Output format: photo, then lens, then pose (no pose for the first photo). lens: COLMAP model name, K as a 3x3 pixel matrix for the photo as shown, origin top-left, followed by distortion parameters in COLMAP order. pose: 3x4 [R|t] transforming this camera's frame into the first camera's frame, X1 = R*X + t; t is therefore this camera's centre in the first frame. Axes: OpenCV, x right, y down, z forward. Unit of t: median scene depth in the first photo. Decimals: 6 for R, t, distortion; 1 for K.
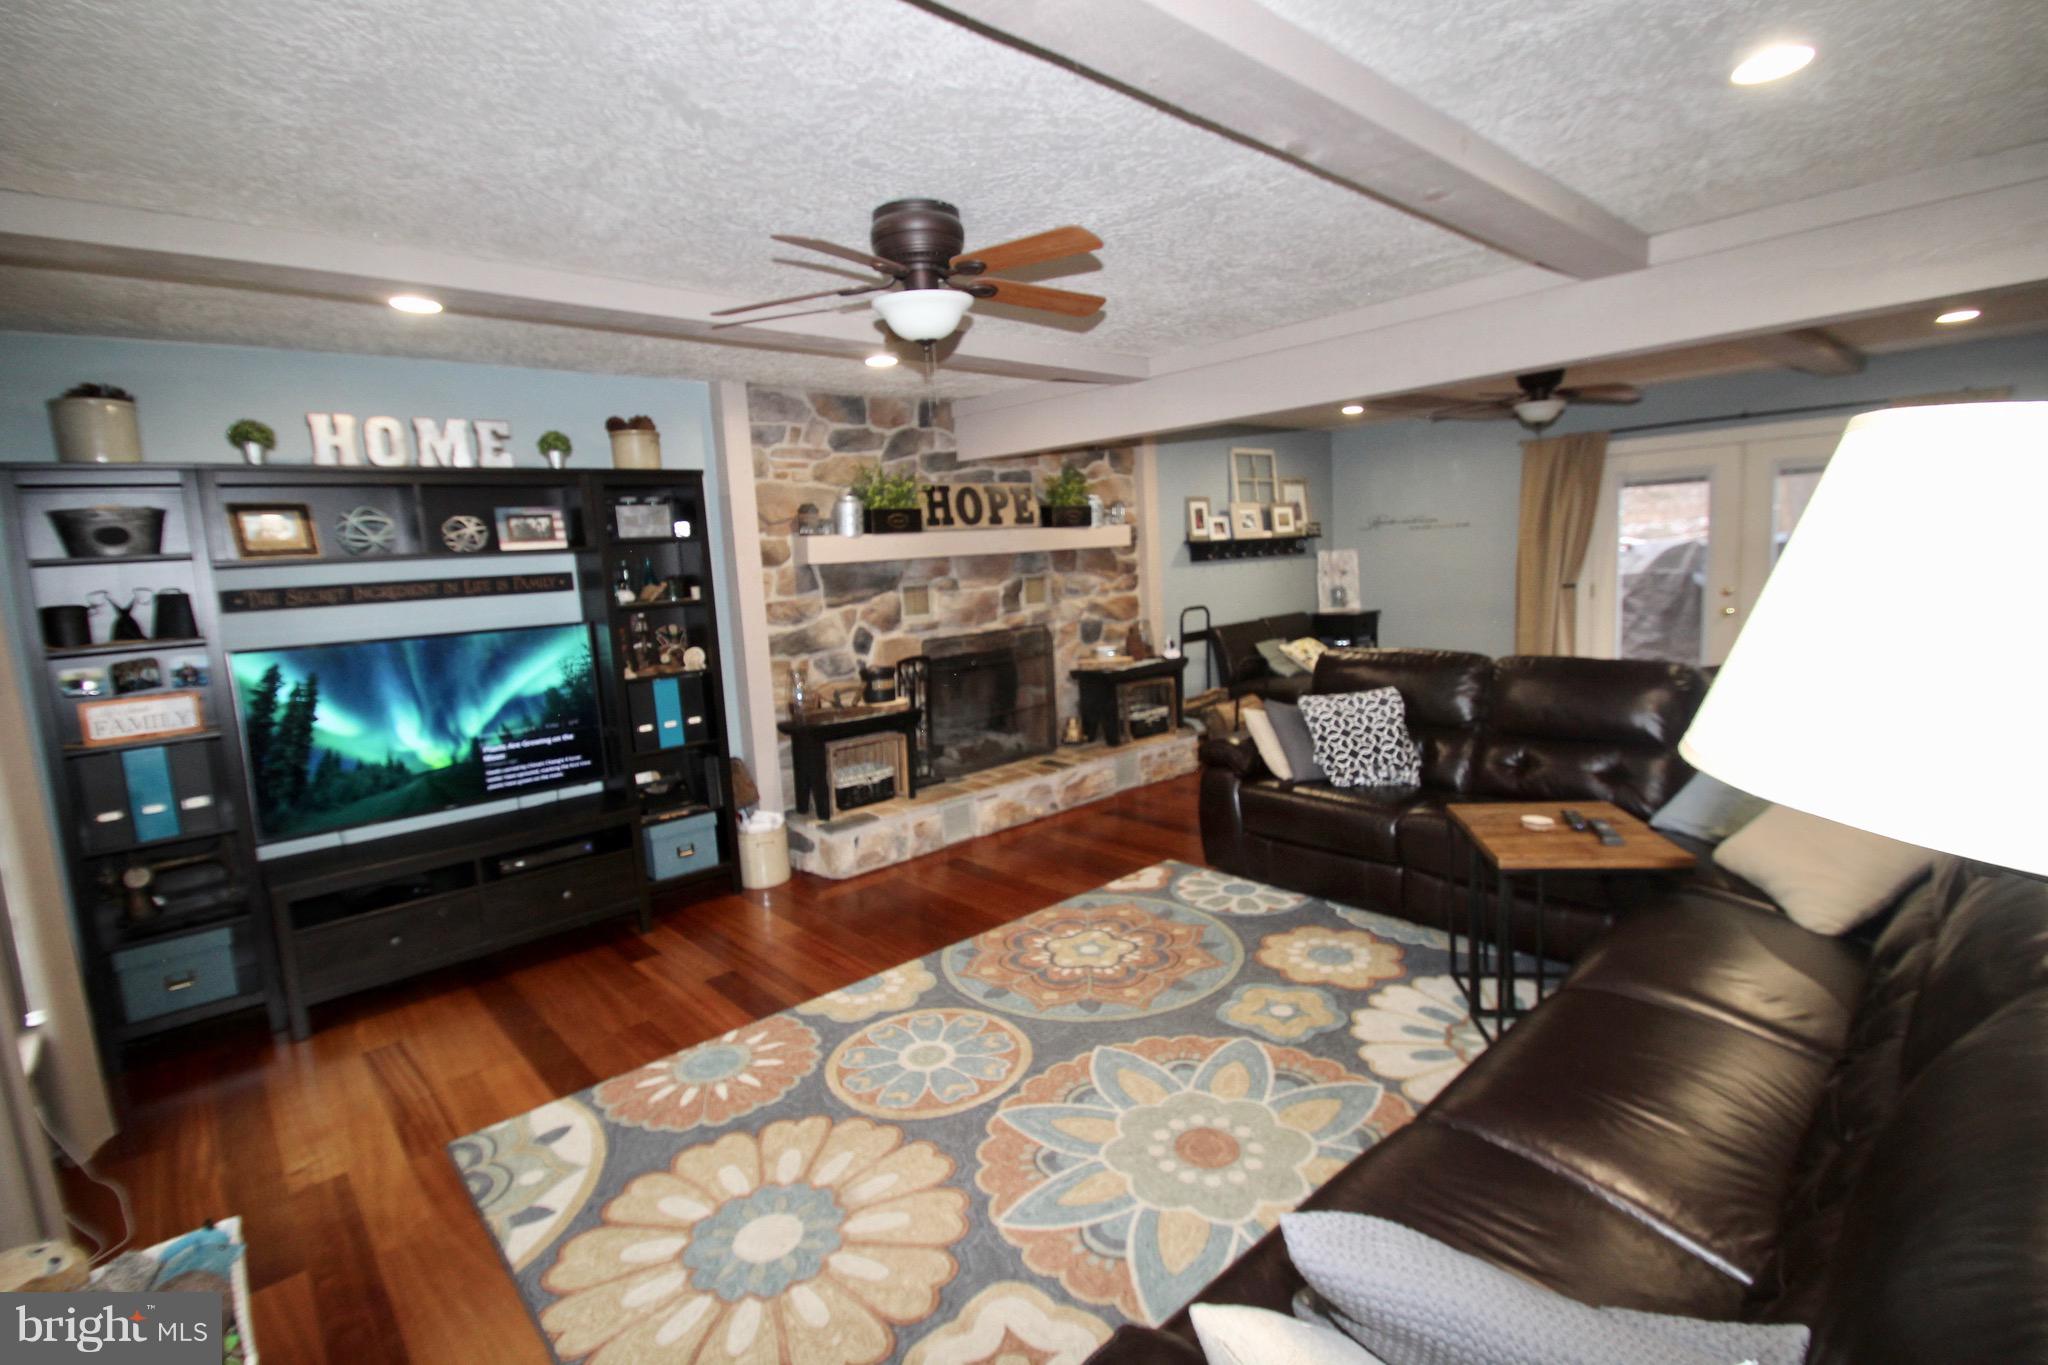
lens RADIAL K [[971.8, 0, 1046.0], [0, 971.8, 673.4], [0, 0, 1]] dist [0.012620, -0.015541]
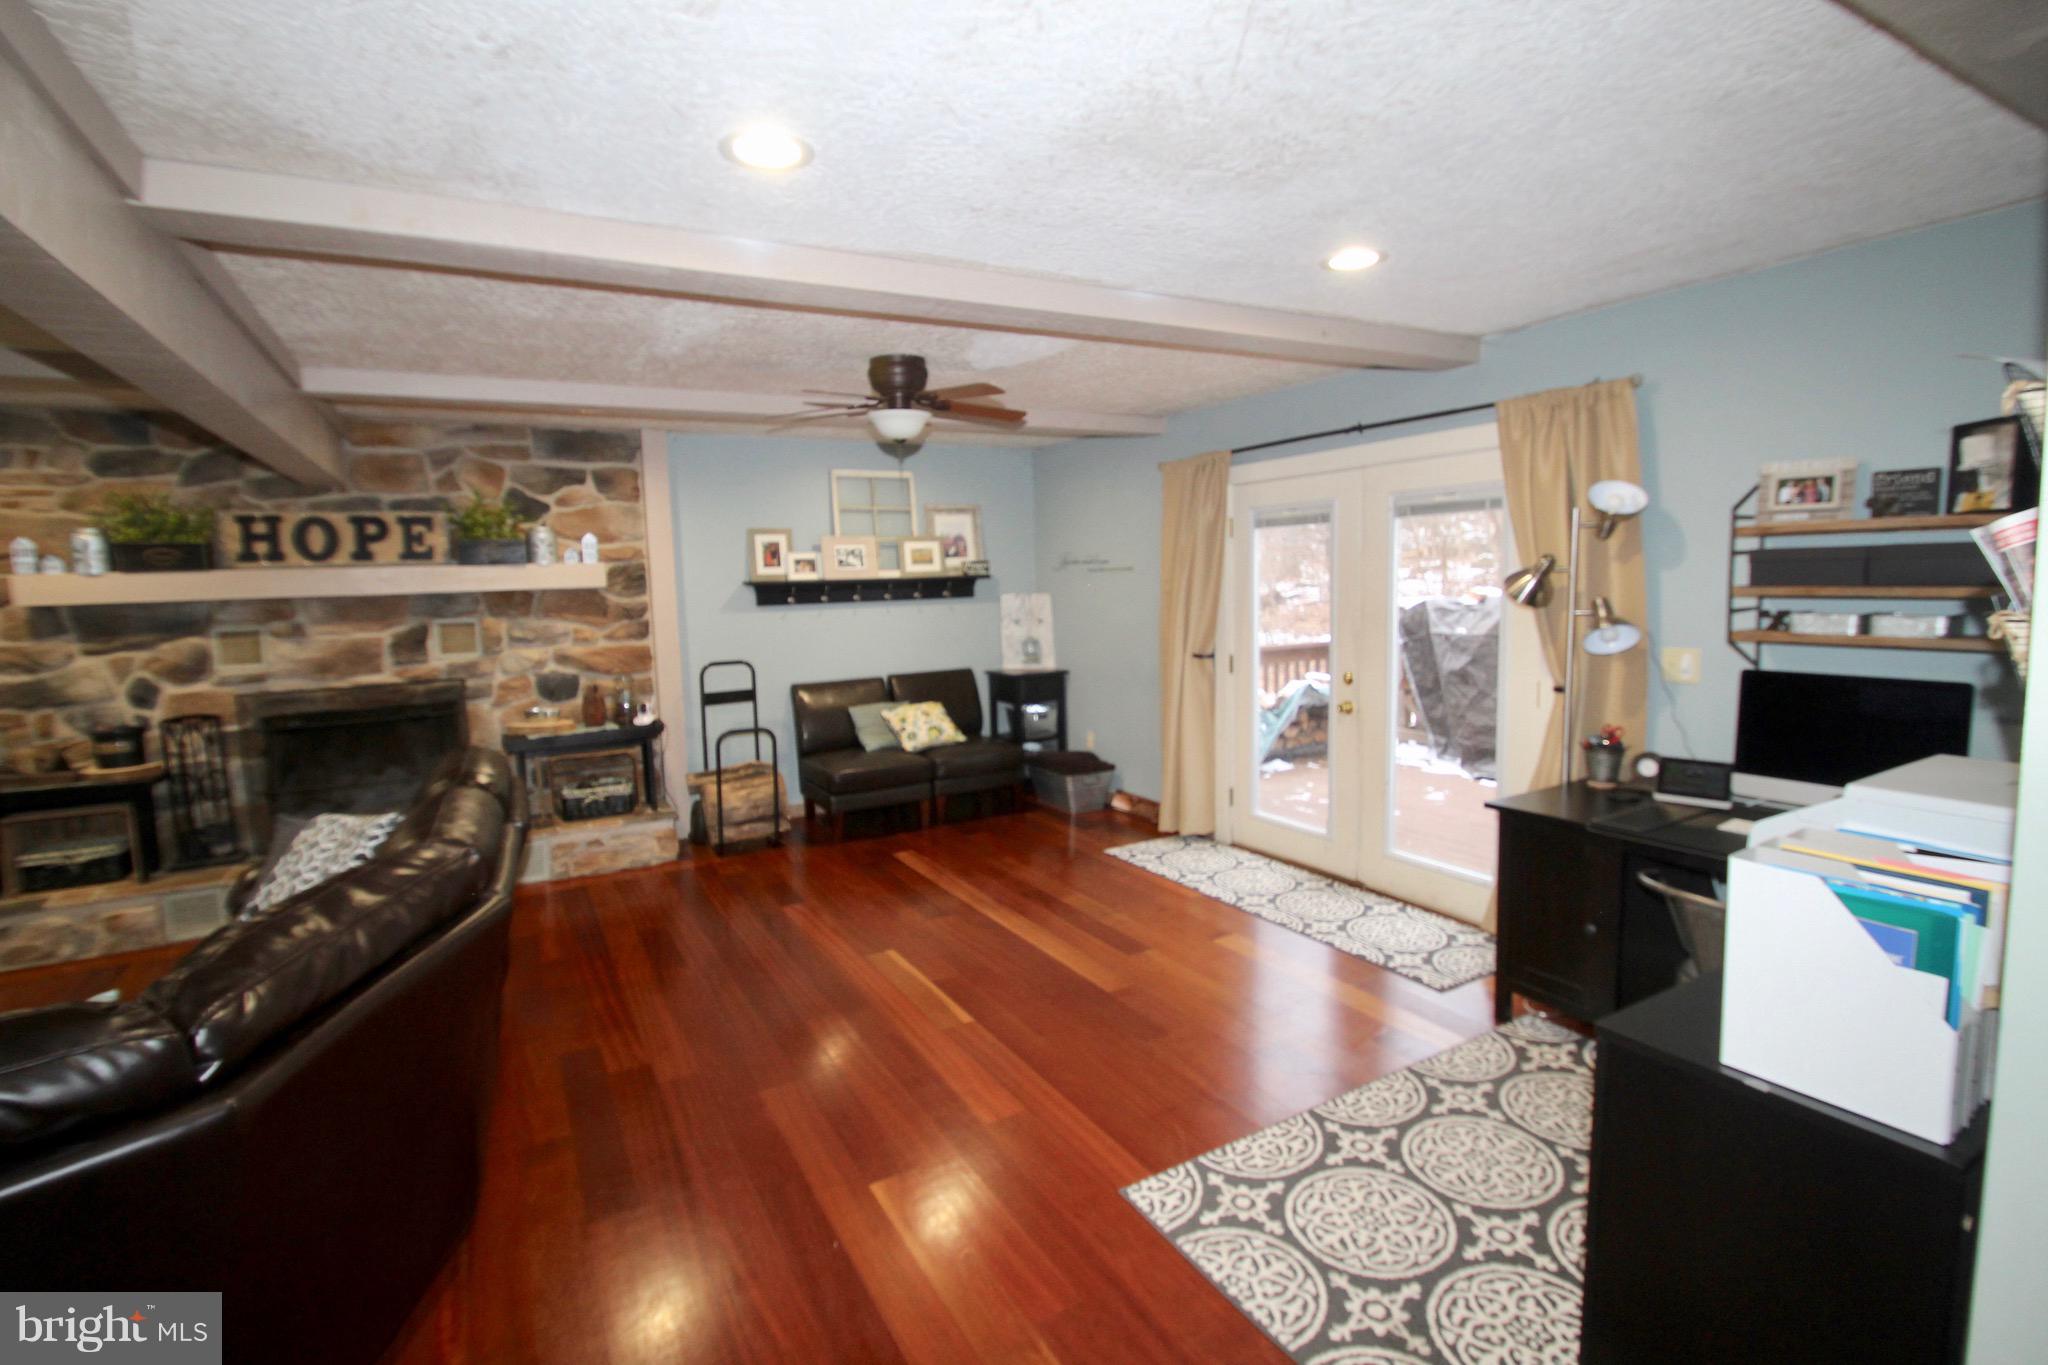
lens RADIAL K [[971.8, 0, 1030.7], [0, 971.8, 678.4], [0, 0, 1]] dist [0.012620, -0.015541]
pose [[0.974542, 0.051719, -0.218158, 0.764503], [-0.053139, 0.998587, -0.000641, -0.087693], [0.217816, 0.012217, 0.975913, 0.322268]]
